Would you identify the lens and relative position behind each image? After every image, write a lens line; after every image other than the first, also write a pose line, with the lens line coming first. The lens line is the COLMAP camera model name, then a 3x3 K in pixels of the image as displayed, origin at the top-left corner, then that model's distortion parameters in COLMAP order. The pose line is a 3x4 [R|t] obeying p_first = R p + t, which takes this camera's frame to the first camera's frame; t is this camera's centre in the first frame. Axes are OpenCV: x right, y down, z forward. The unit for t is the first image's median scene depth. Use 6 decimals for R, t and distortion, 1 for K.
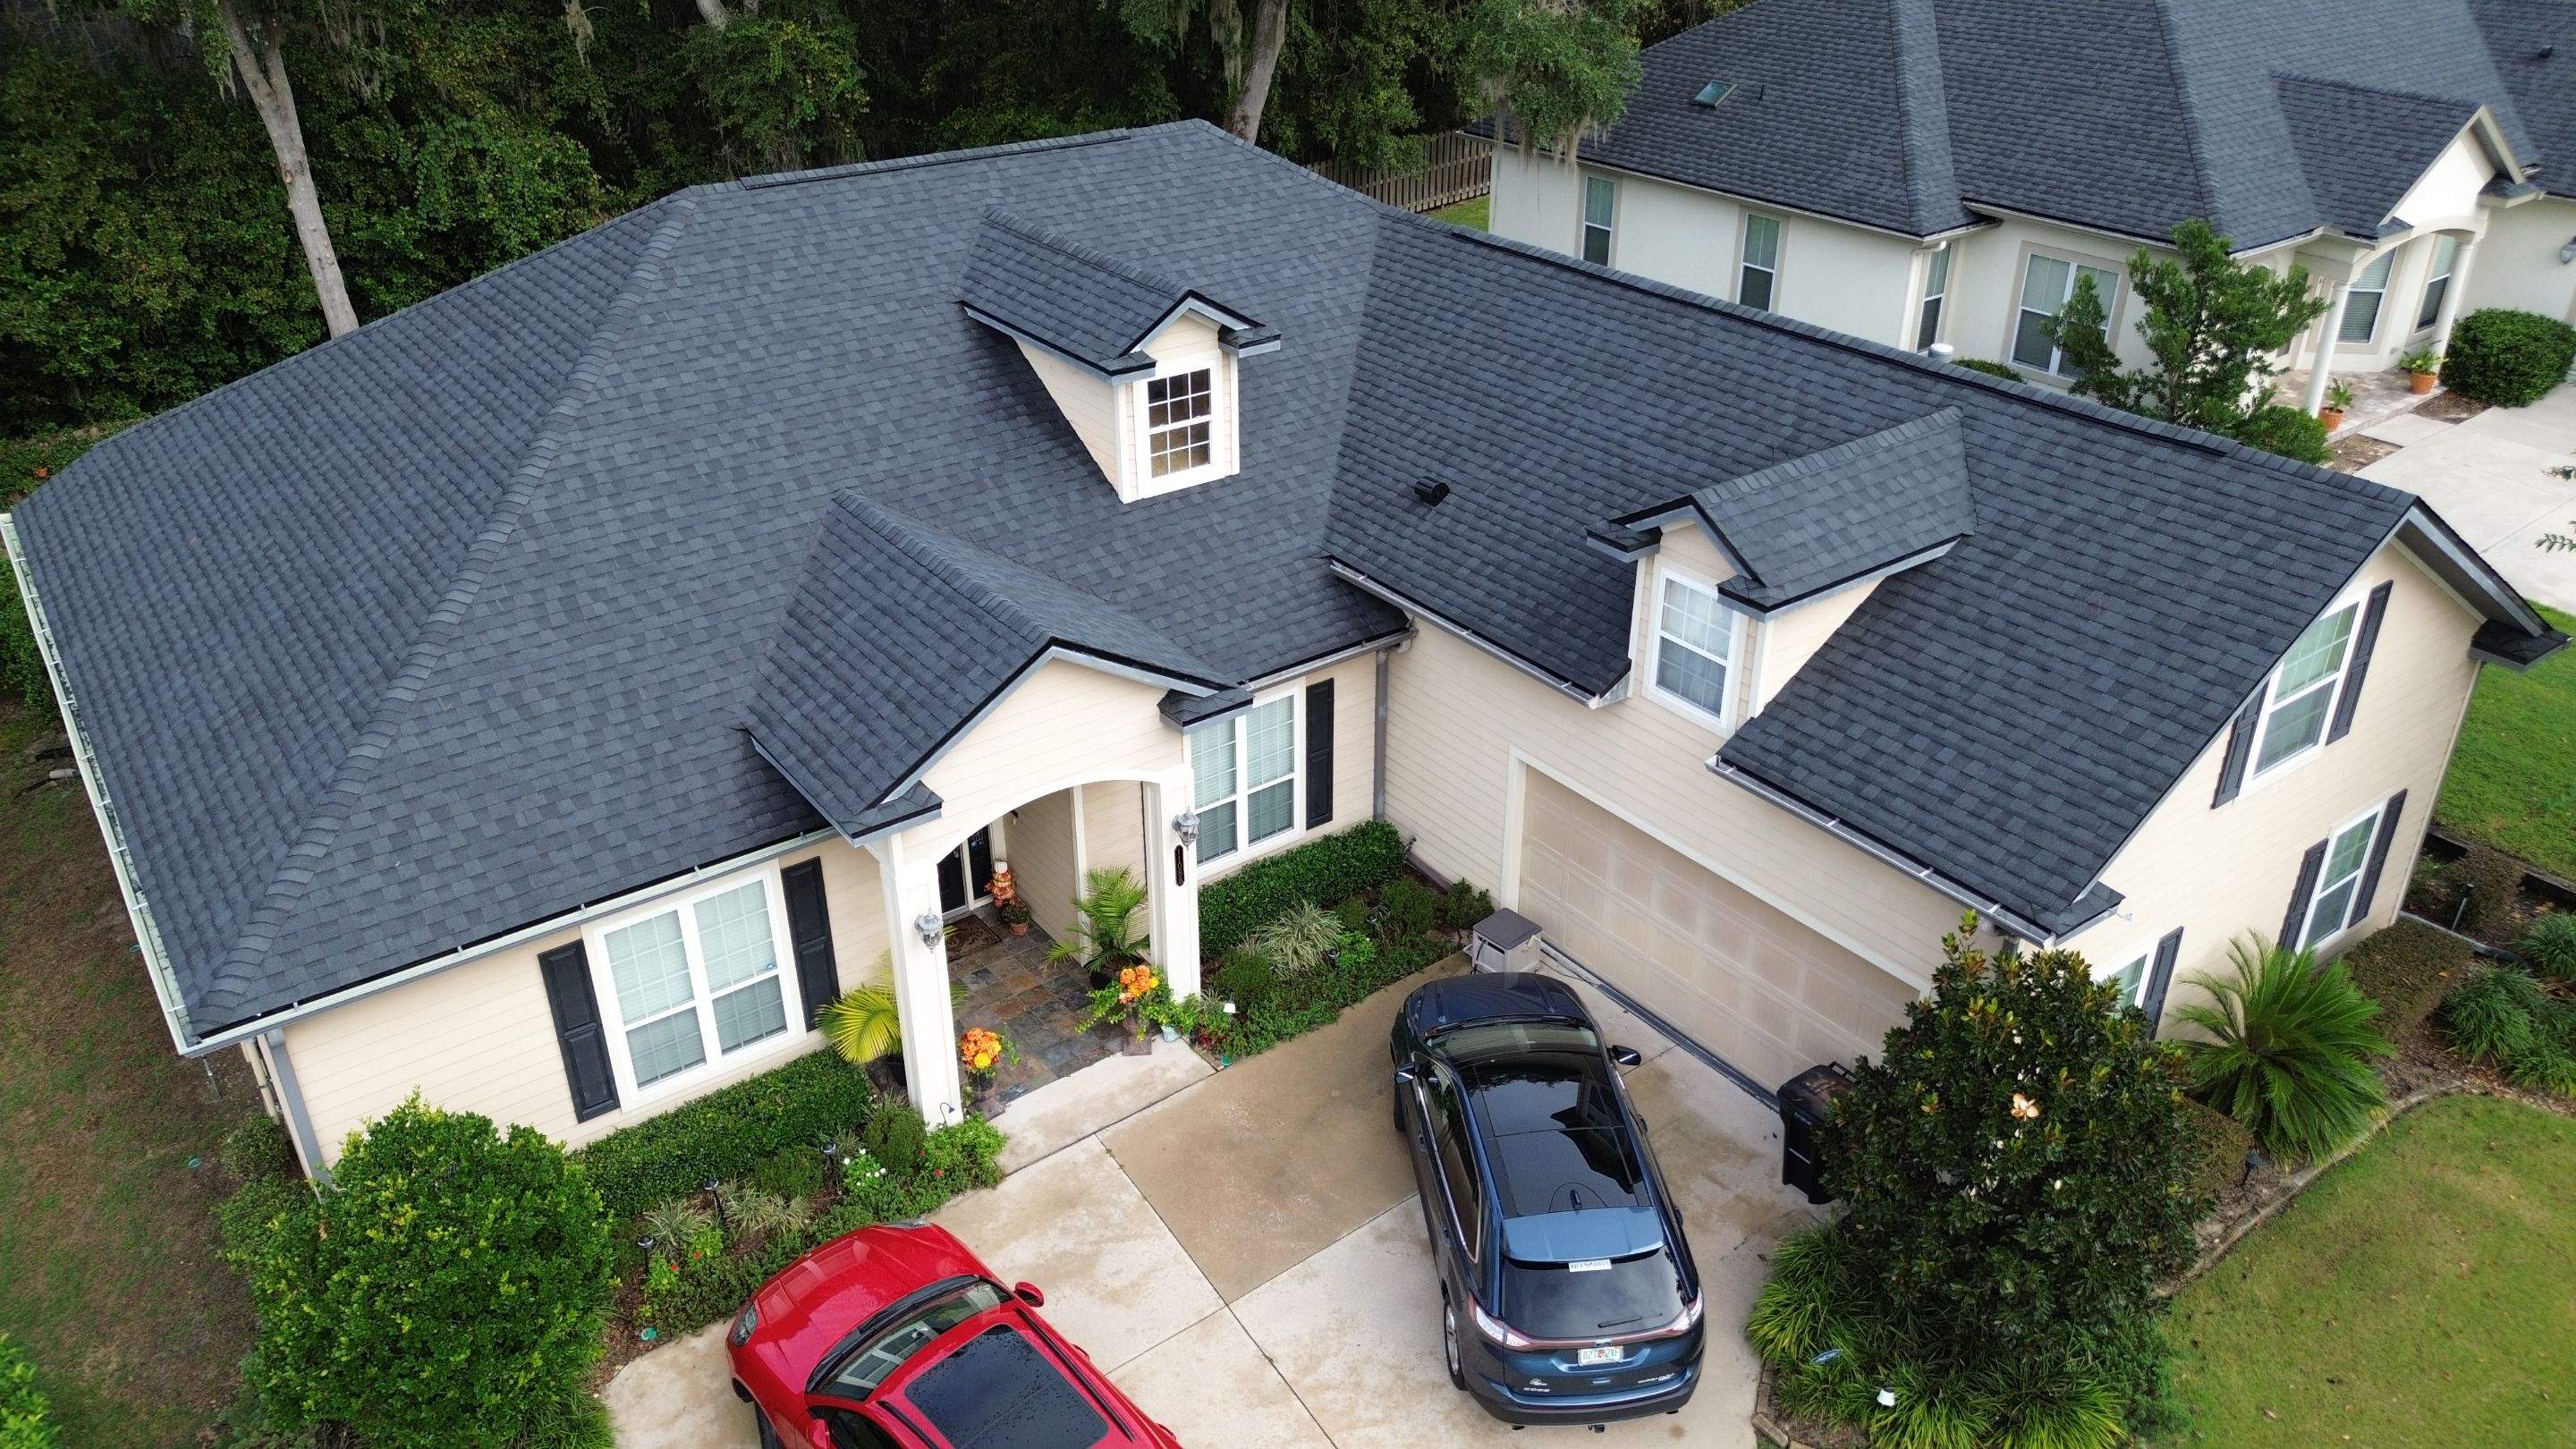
lens RADIAL K [[1829.3, 0, 1288.0], [0, 1829.3, 724.5], [0, 0, 1]] dist [0.070055, -0.061040]
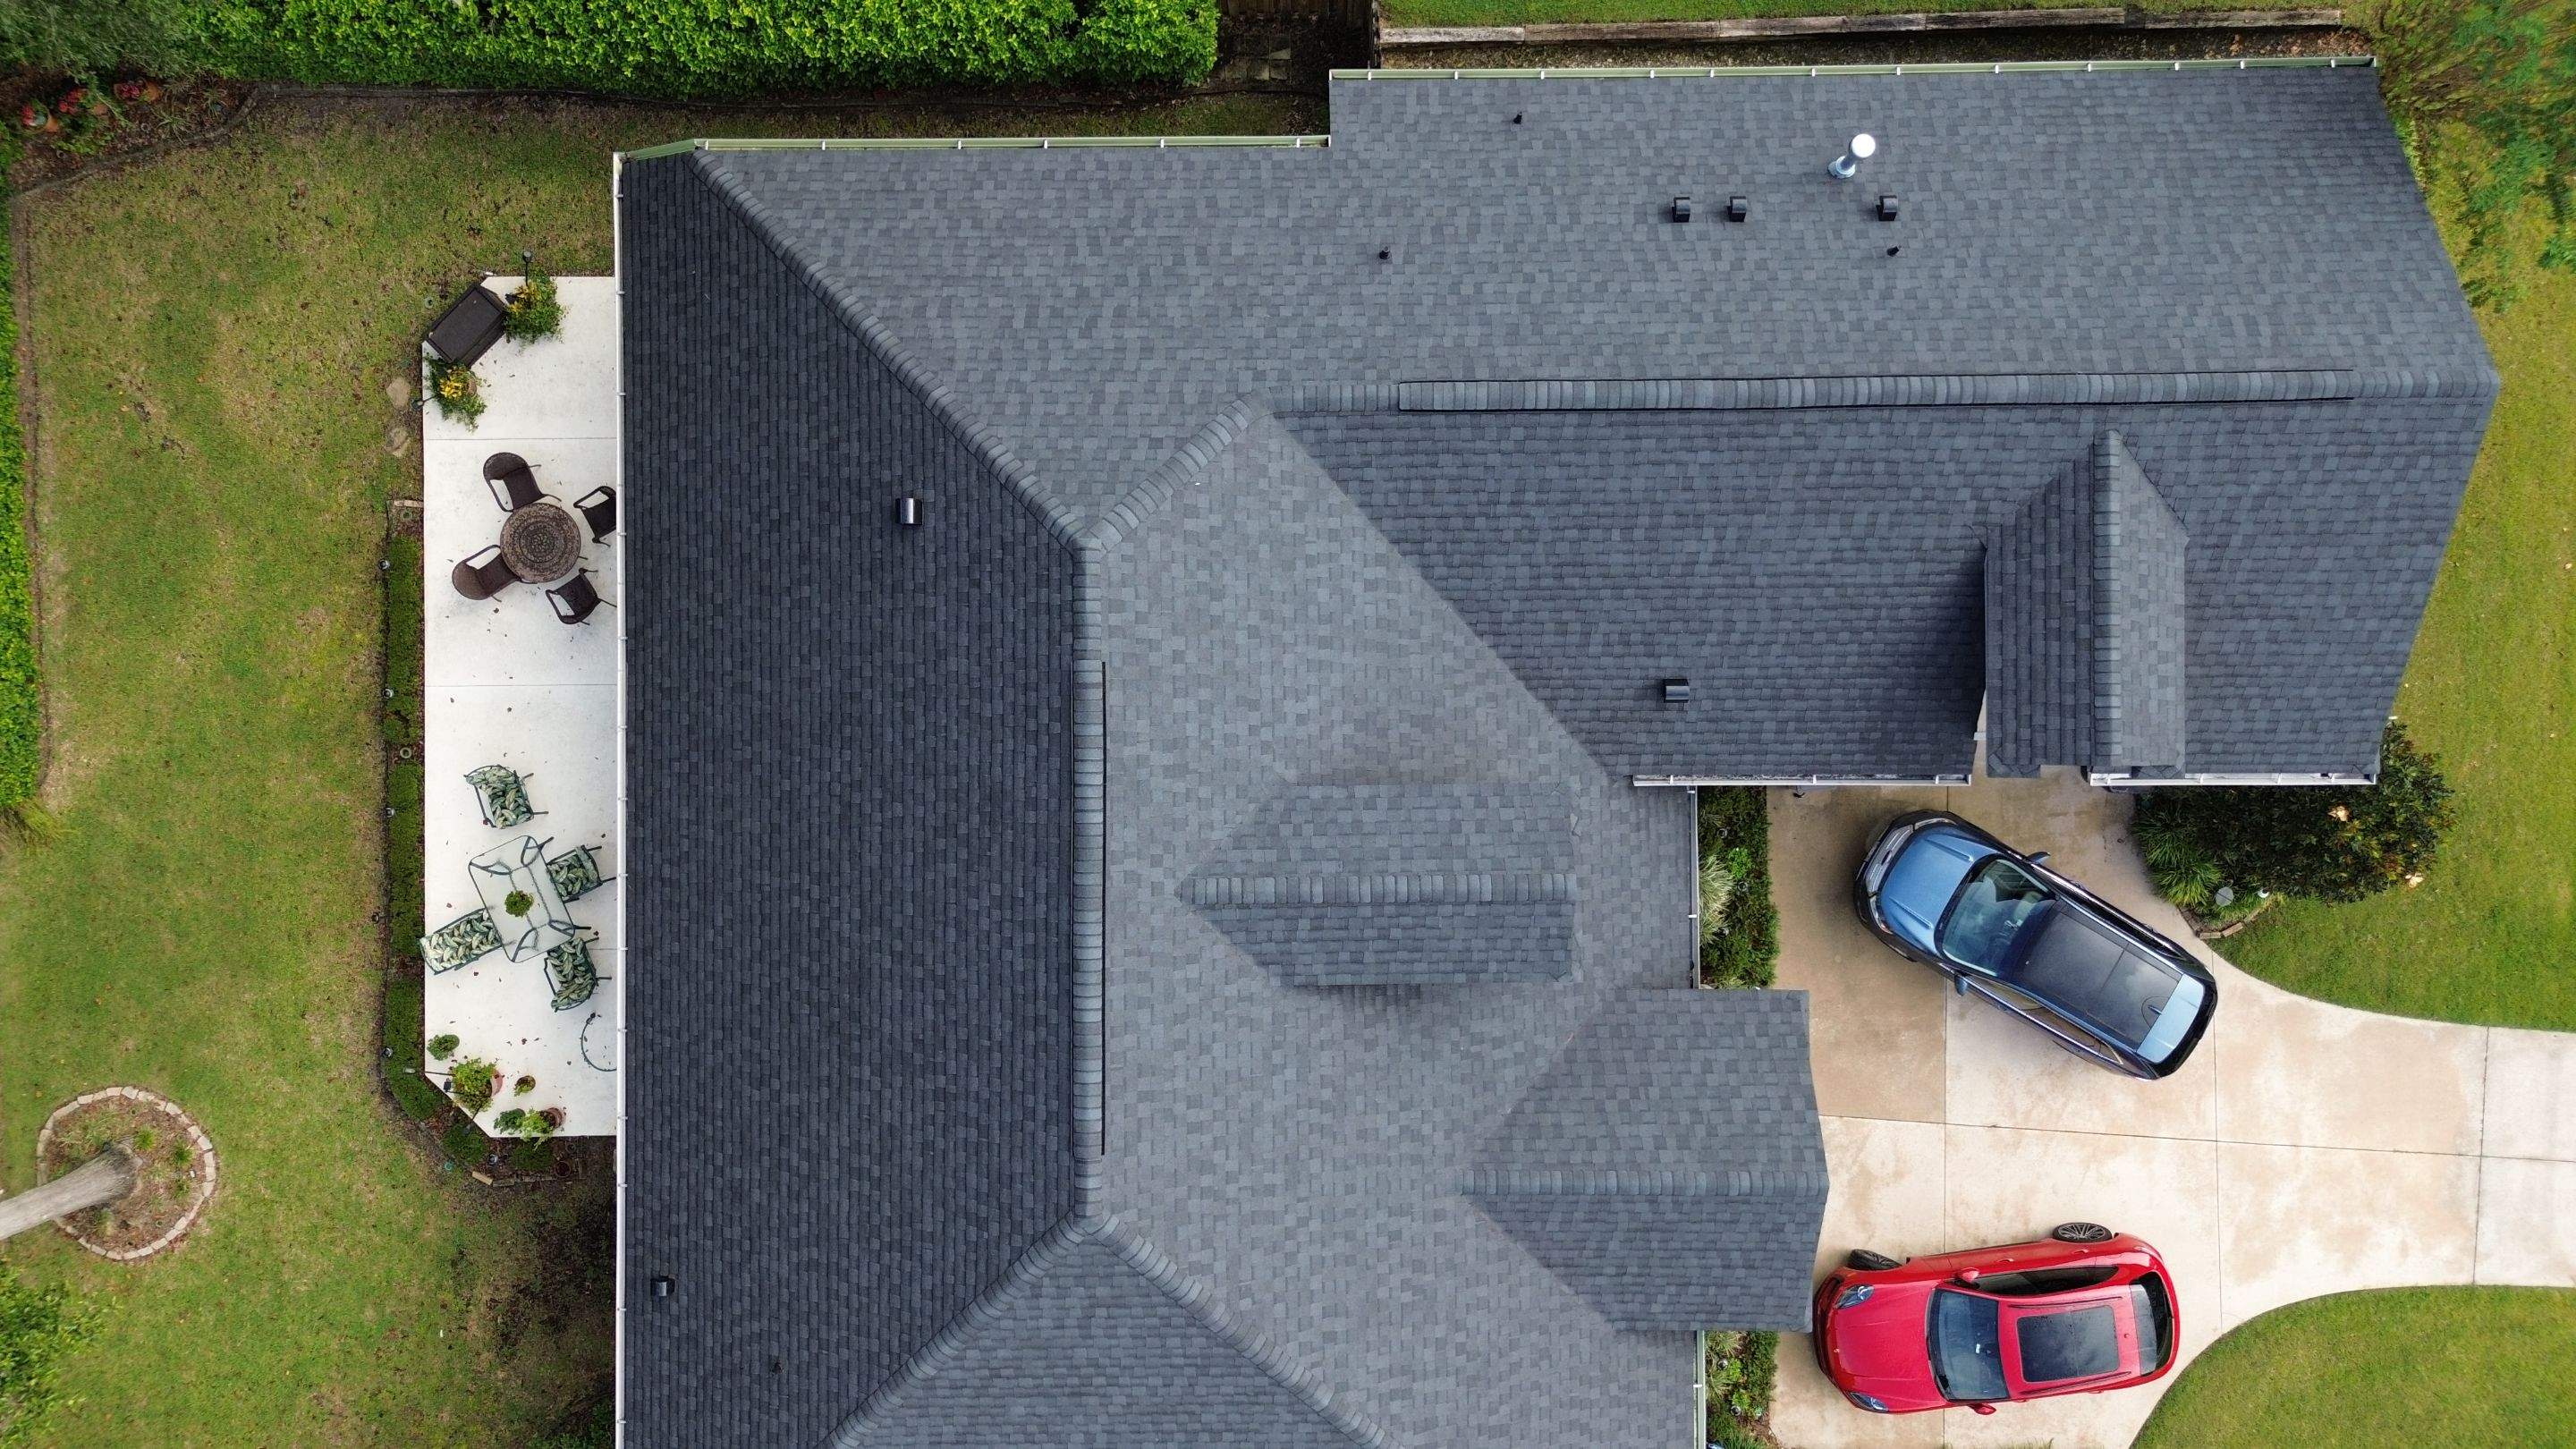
lens RADIAL K [[1829.3, 0, 1288.0], [0, 1829.3, 724.5], [0, 0, 1]] dist [0.070055, -0.061040]
pose [[0.588326, -0.808622, -0.001984, -0.081982], [0.388738, 0.280679, 0.877554, -1.380758], [-0.709053, -0.517059, 0.479473, 0.760101]]
